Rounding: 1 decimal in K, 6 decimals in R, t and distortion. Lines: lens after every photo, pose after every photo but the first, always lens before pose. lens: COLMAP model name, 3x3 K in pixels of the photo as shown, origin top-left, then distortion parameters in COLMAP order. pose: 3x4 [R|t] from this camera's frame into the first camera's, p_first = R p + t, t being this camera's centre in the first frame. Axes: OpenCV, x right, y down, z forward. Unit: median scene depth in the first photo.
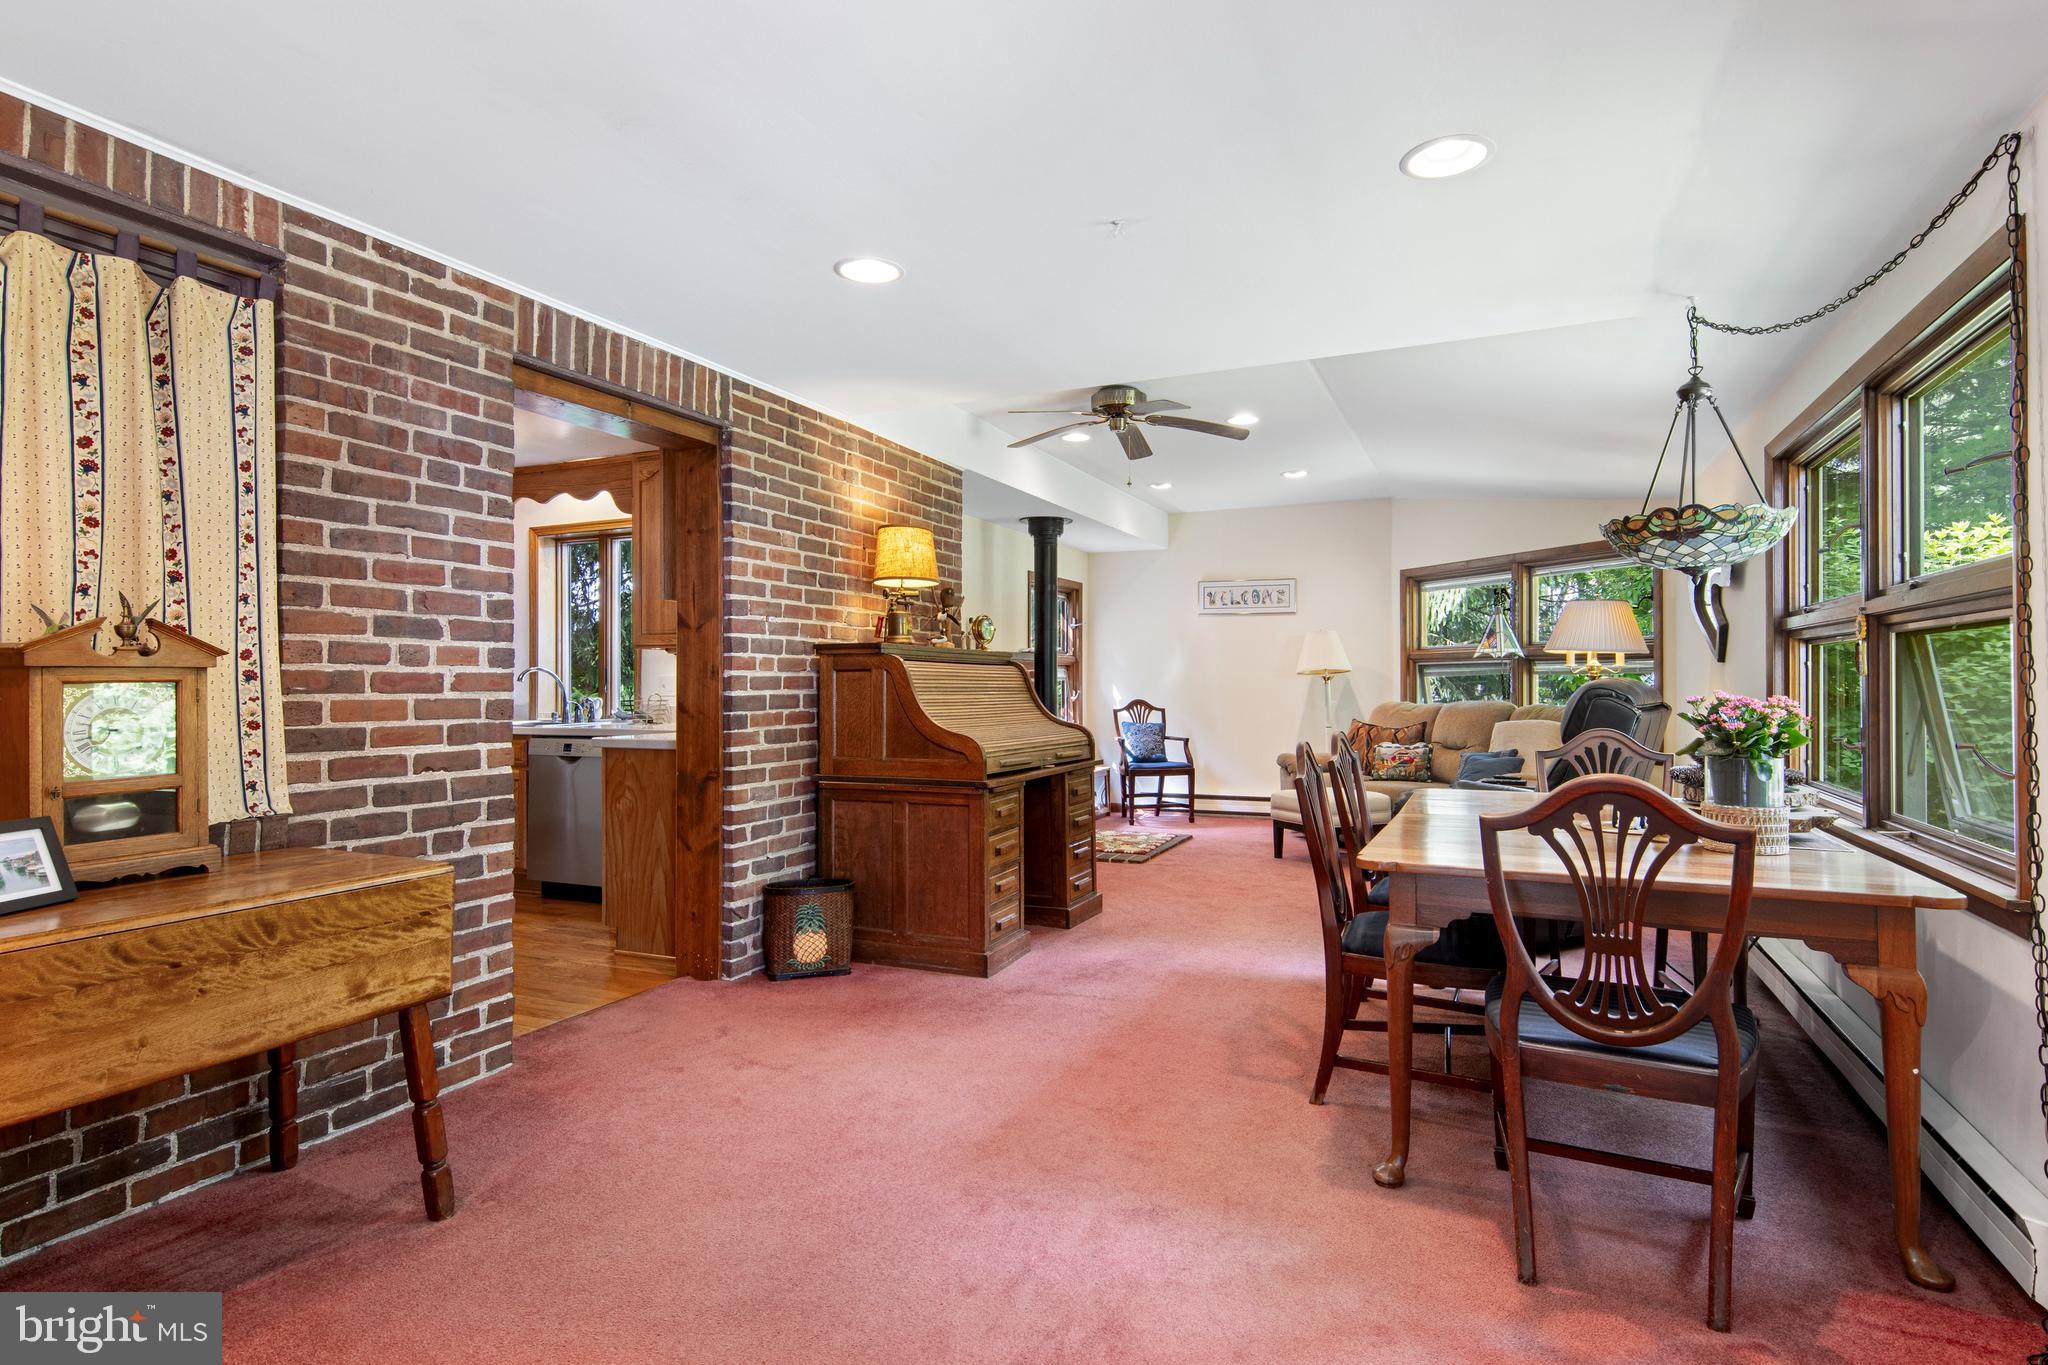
lens RADIAL K [[1044.0, 0, 1023.1], [0, 1044.0, 684.9], [0, 0, 1]] dist [0.010576, -0.001296]
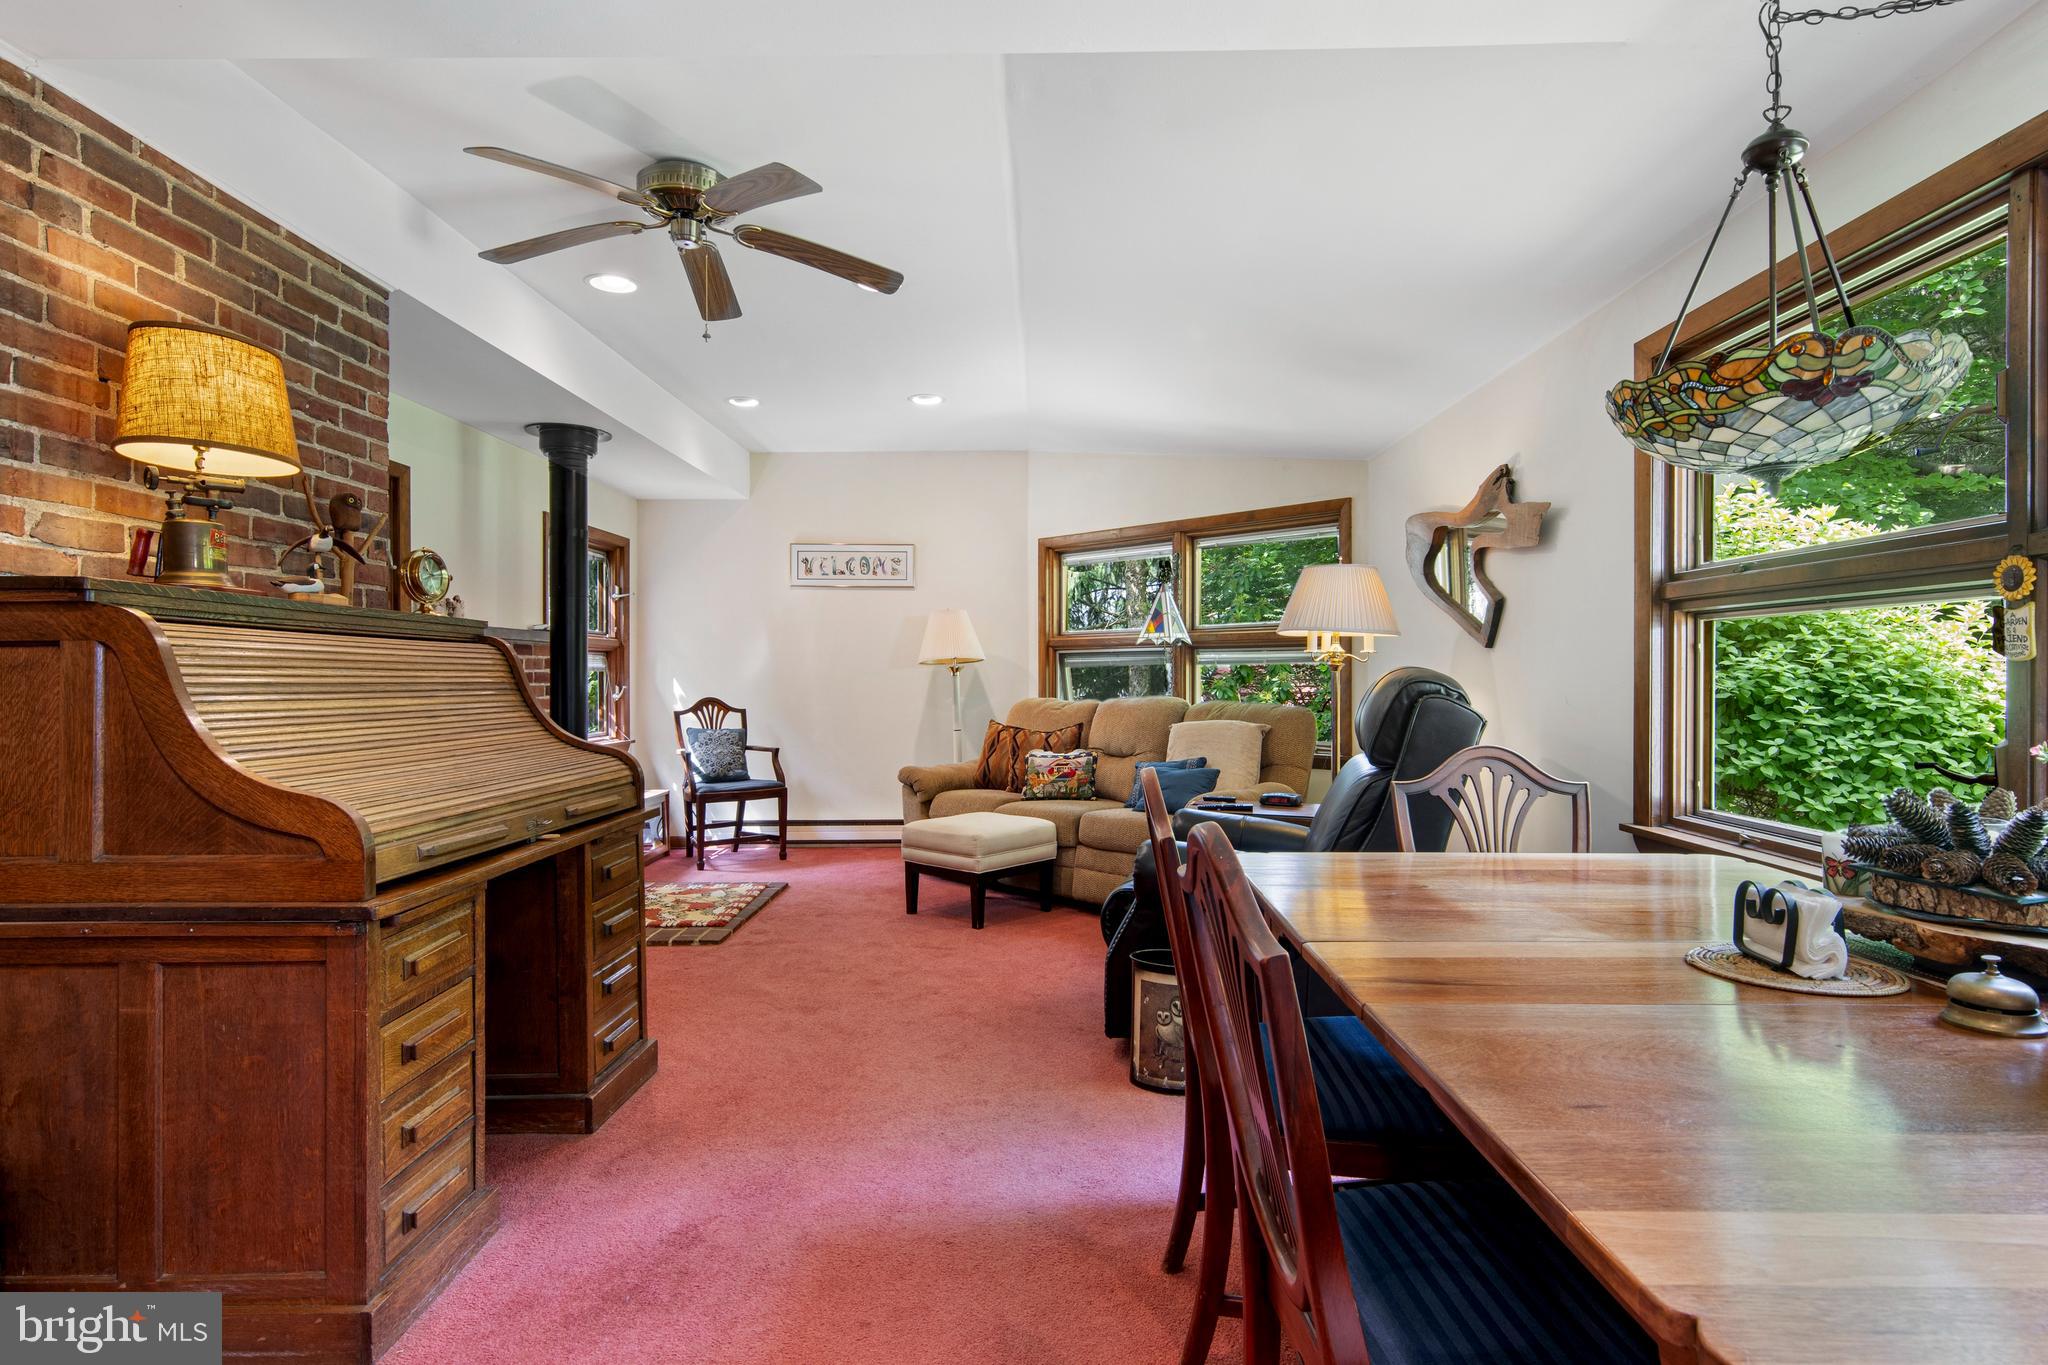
lens RADIAL K [[1053.2, 0, 1026.6], [0, 1053.2, 672.8], [0, 0, 1]] dist [0.010739, -0.002972]
pose [[0.916535, 0.000055, 0.399954, 0.027344], [0.001844, 0.999989, -0.004363, -0.000147], [-0.399950, 0.004737, 0.916525, 0.355813]]
